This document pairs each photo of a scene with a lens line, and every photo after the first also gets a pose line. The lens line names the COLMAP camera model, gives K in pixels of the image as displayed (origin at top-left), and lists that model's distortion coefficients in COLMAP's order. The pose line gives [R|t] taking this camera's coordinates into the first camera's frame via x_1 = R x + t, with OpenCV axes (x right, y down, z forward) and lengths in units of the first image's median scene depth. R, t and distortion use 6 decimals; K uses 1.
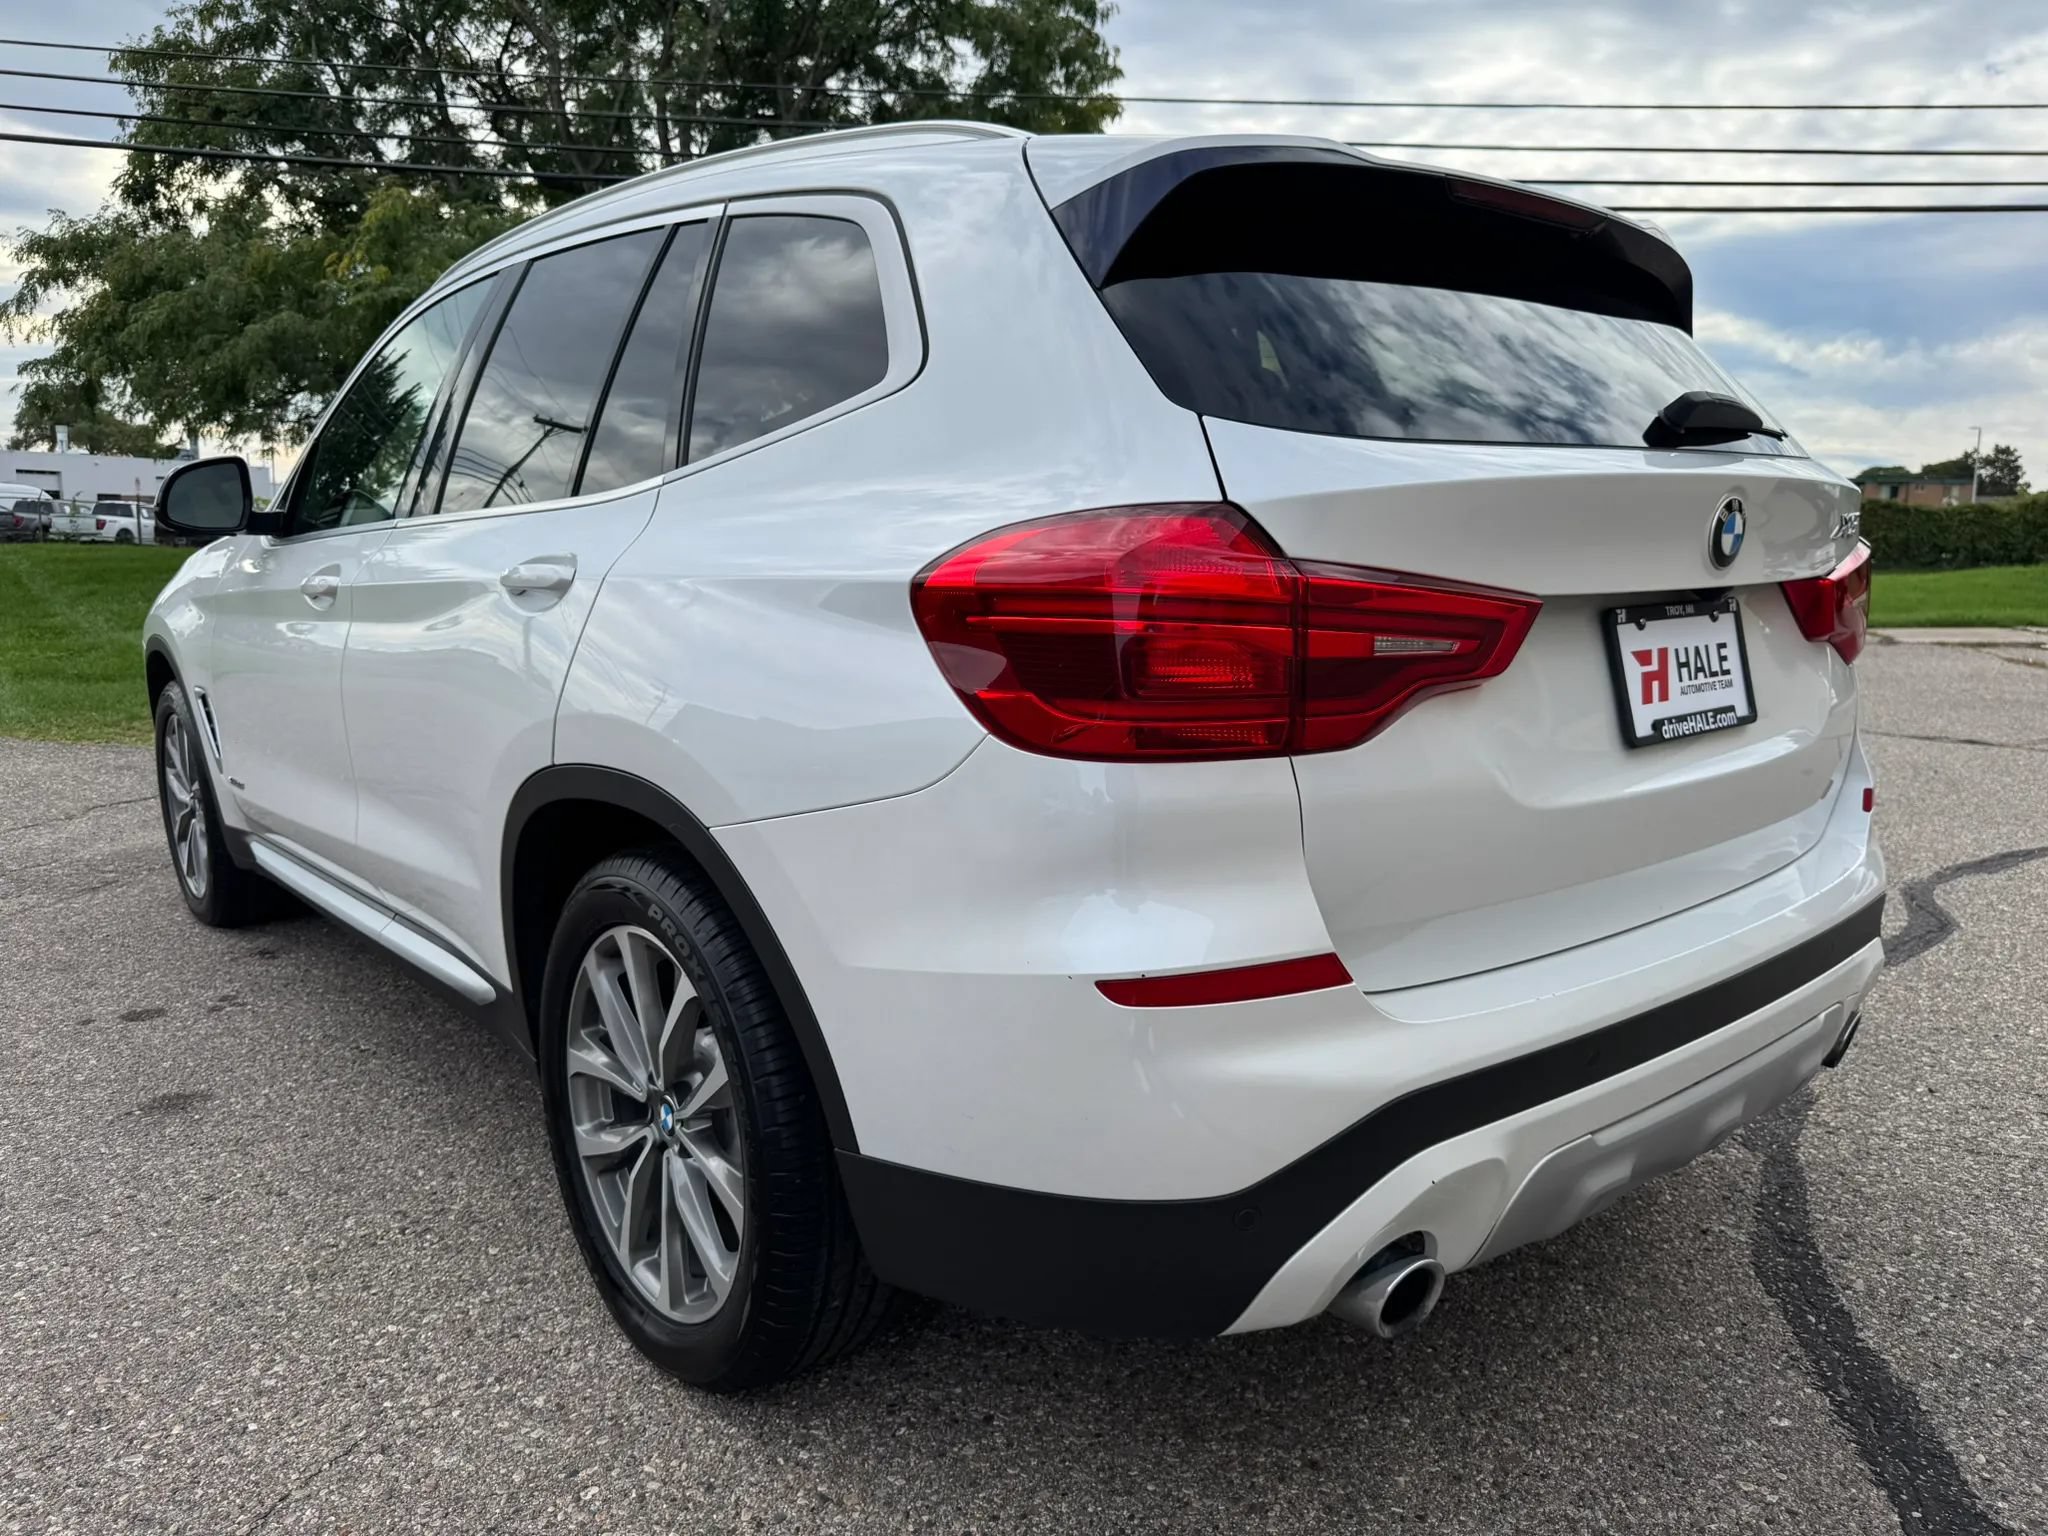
lens RADIAL K [[1470.5, 0, 1068.7], [0, 1470.5, 771.4], [0, 0, 1]] dist [-0.003791, 0.001028]
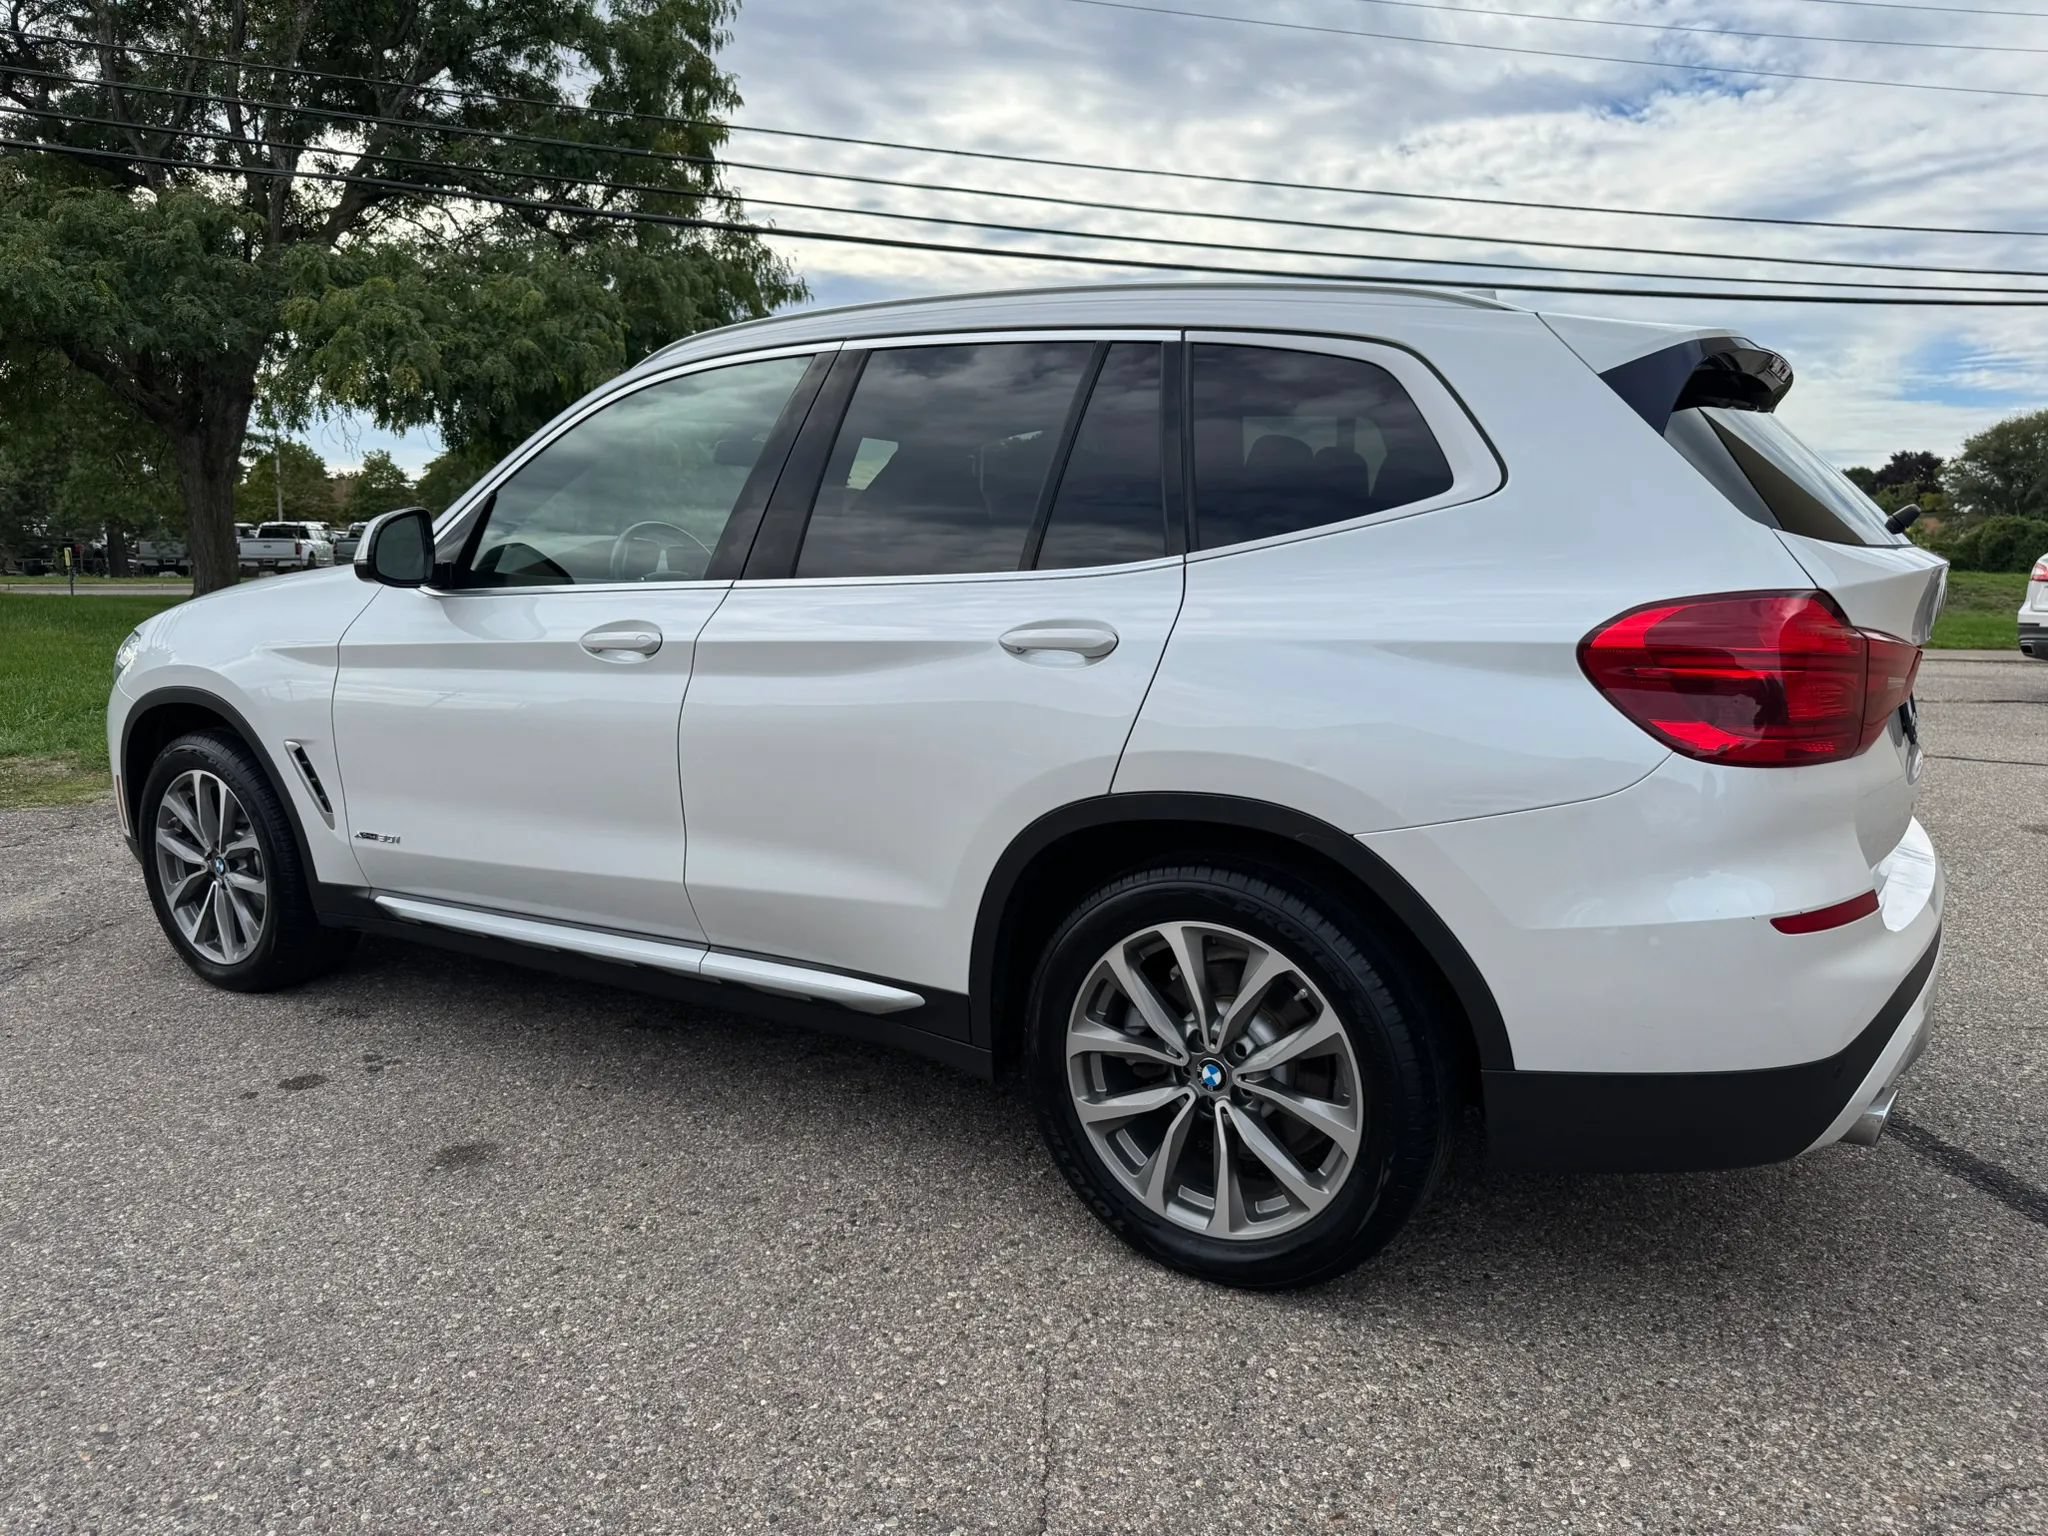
lens RADIAL K [[1445.2, 0, 1046.2], [0, 1445.2, 762.0], [0, 0, 1]] dist [0.051064, -0.056759]
pose [[0.950490, -0.043398, 0.307708, -0.142921], [0.047509, 0.998853, -0.005878, -0.004920], [-0.307101, 0.020206, 0.951463, -0.021418]]
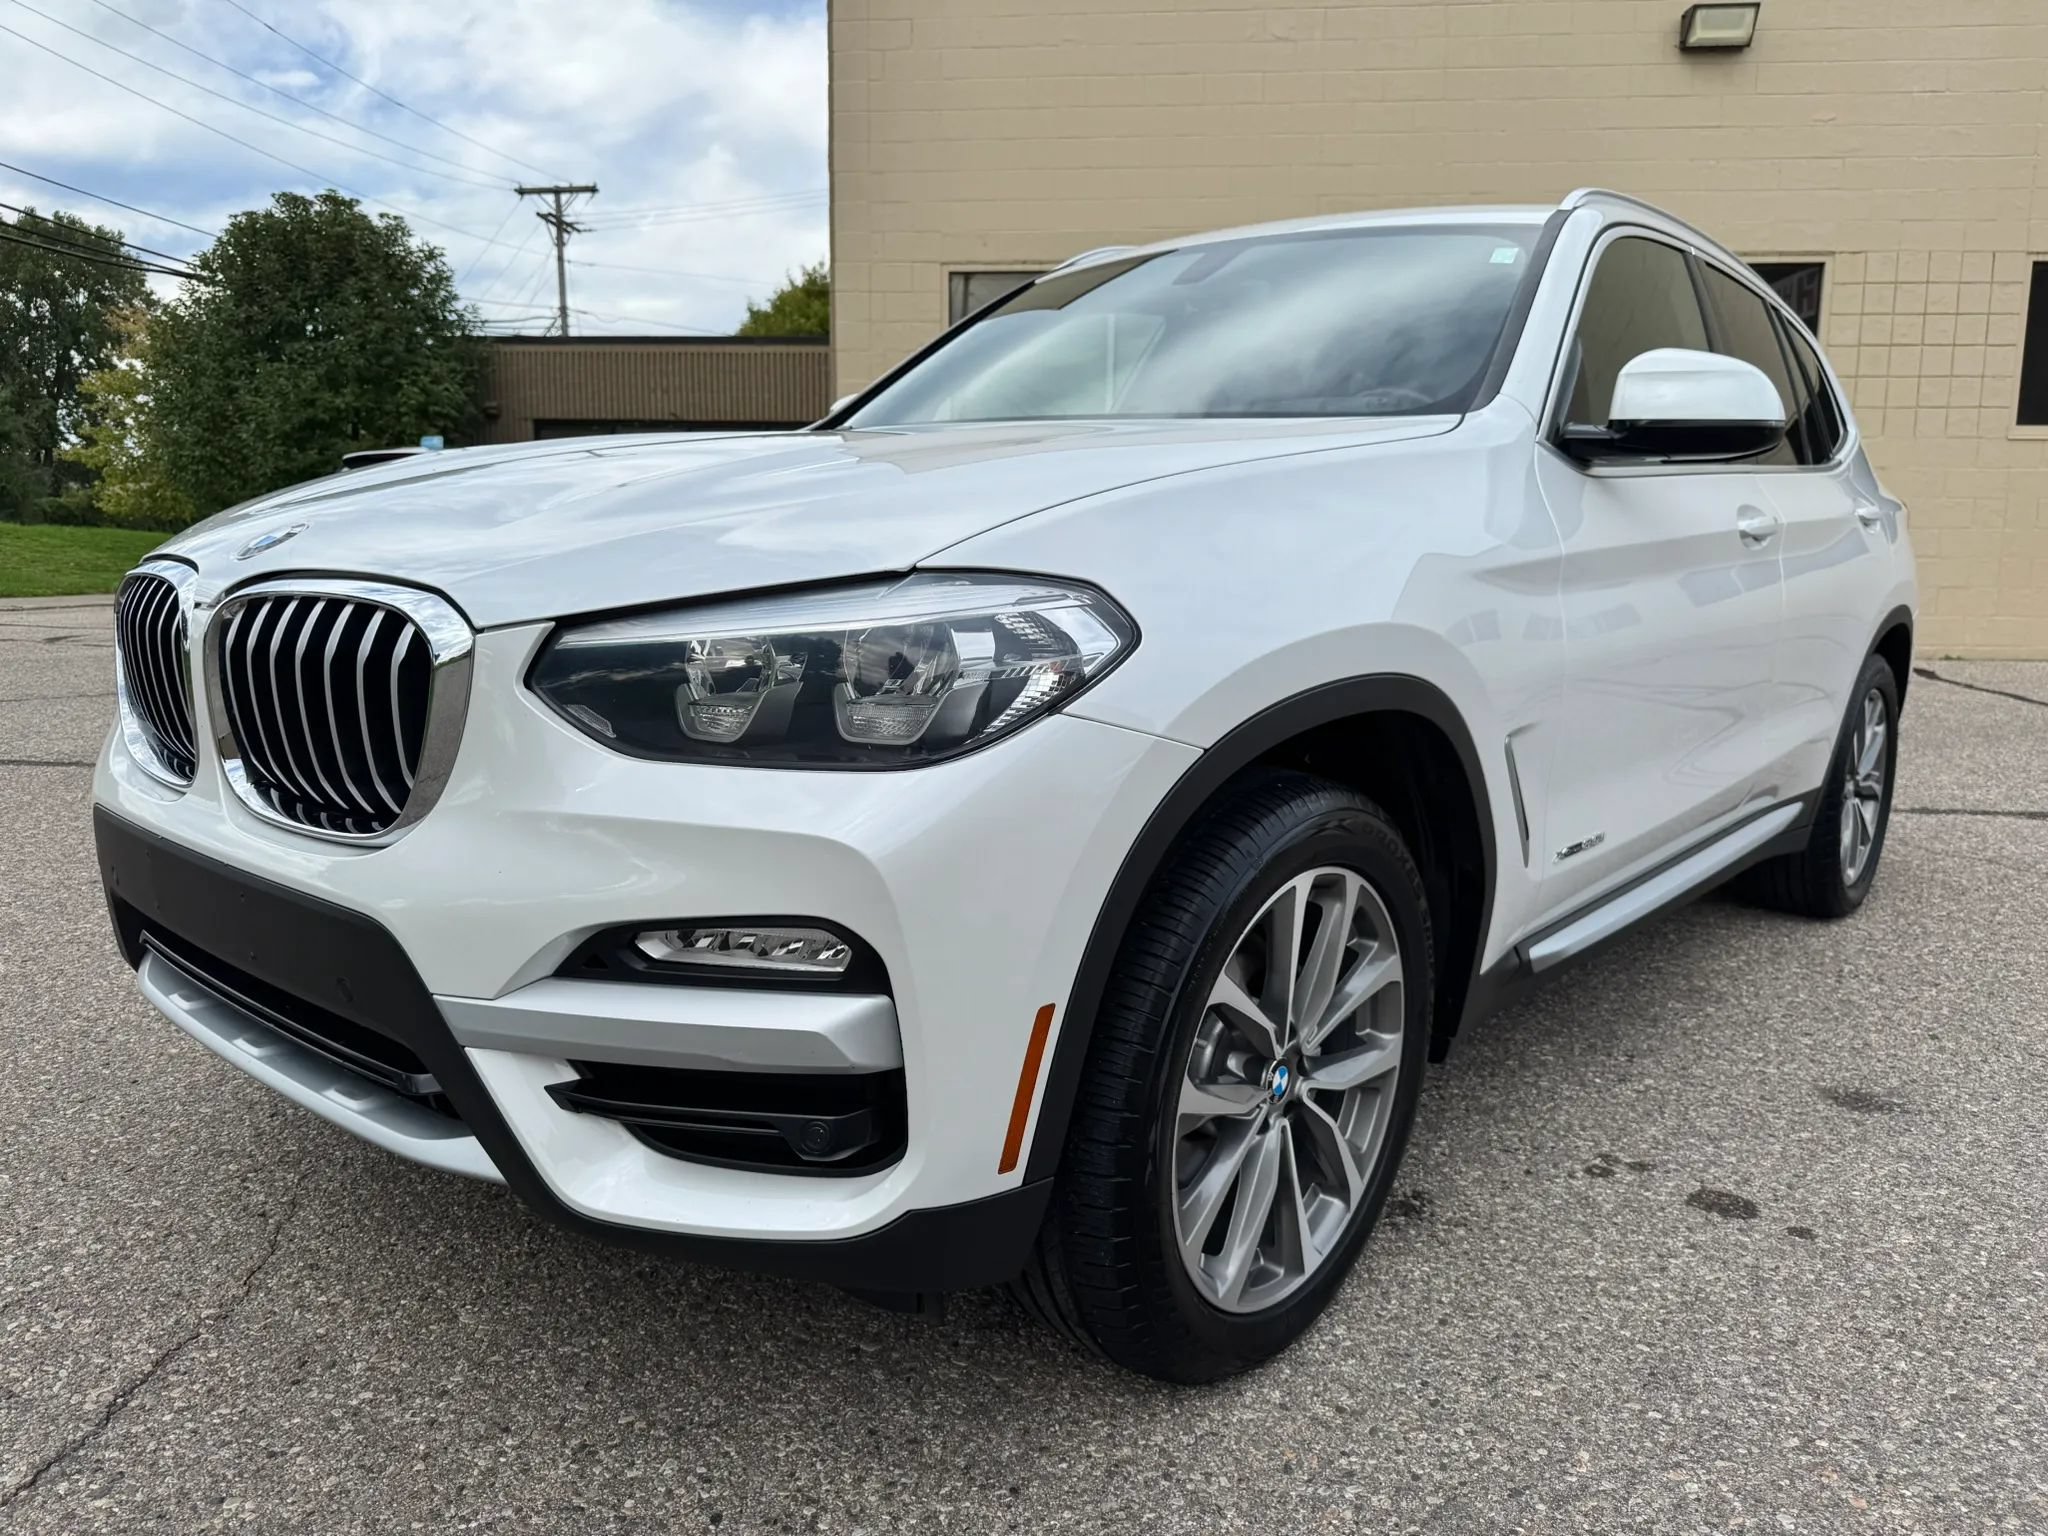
lens RADIAL K [[1471.5, 0, 1022.0], [0, 1471.5, 724.6], [0, 0, 1]] dist [-0.011796, 0.003595]
pose [[-0.141792, -0.139152, 0.980067, -0.380116], [0.142848, 0.976831, 0.159359, -0.060004], [-0.979535, 0.162597, -0.118629, 0.429863]]
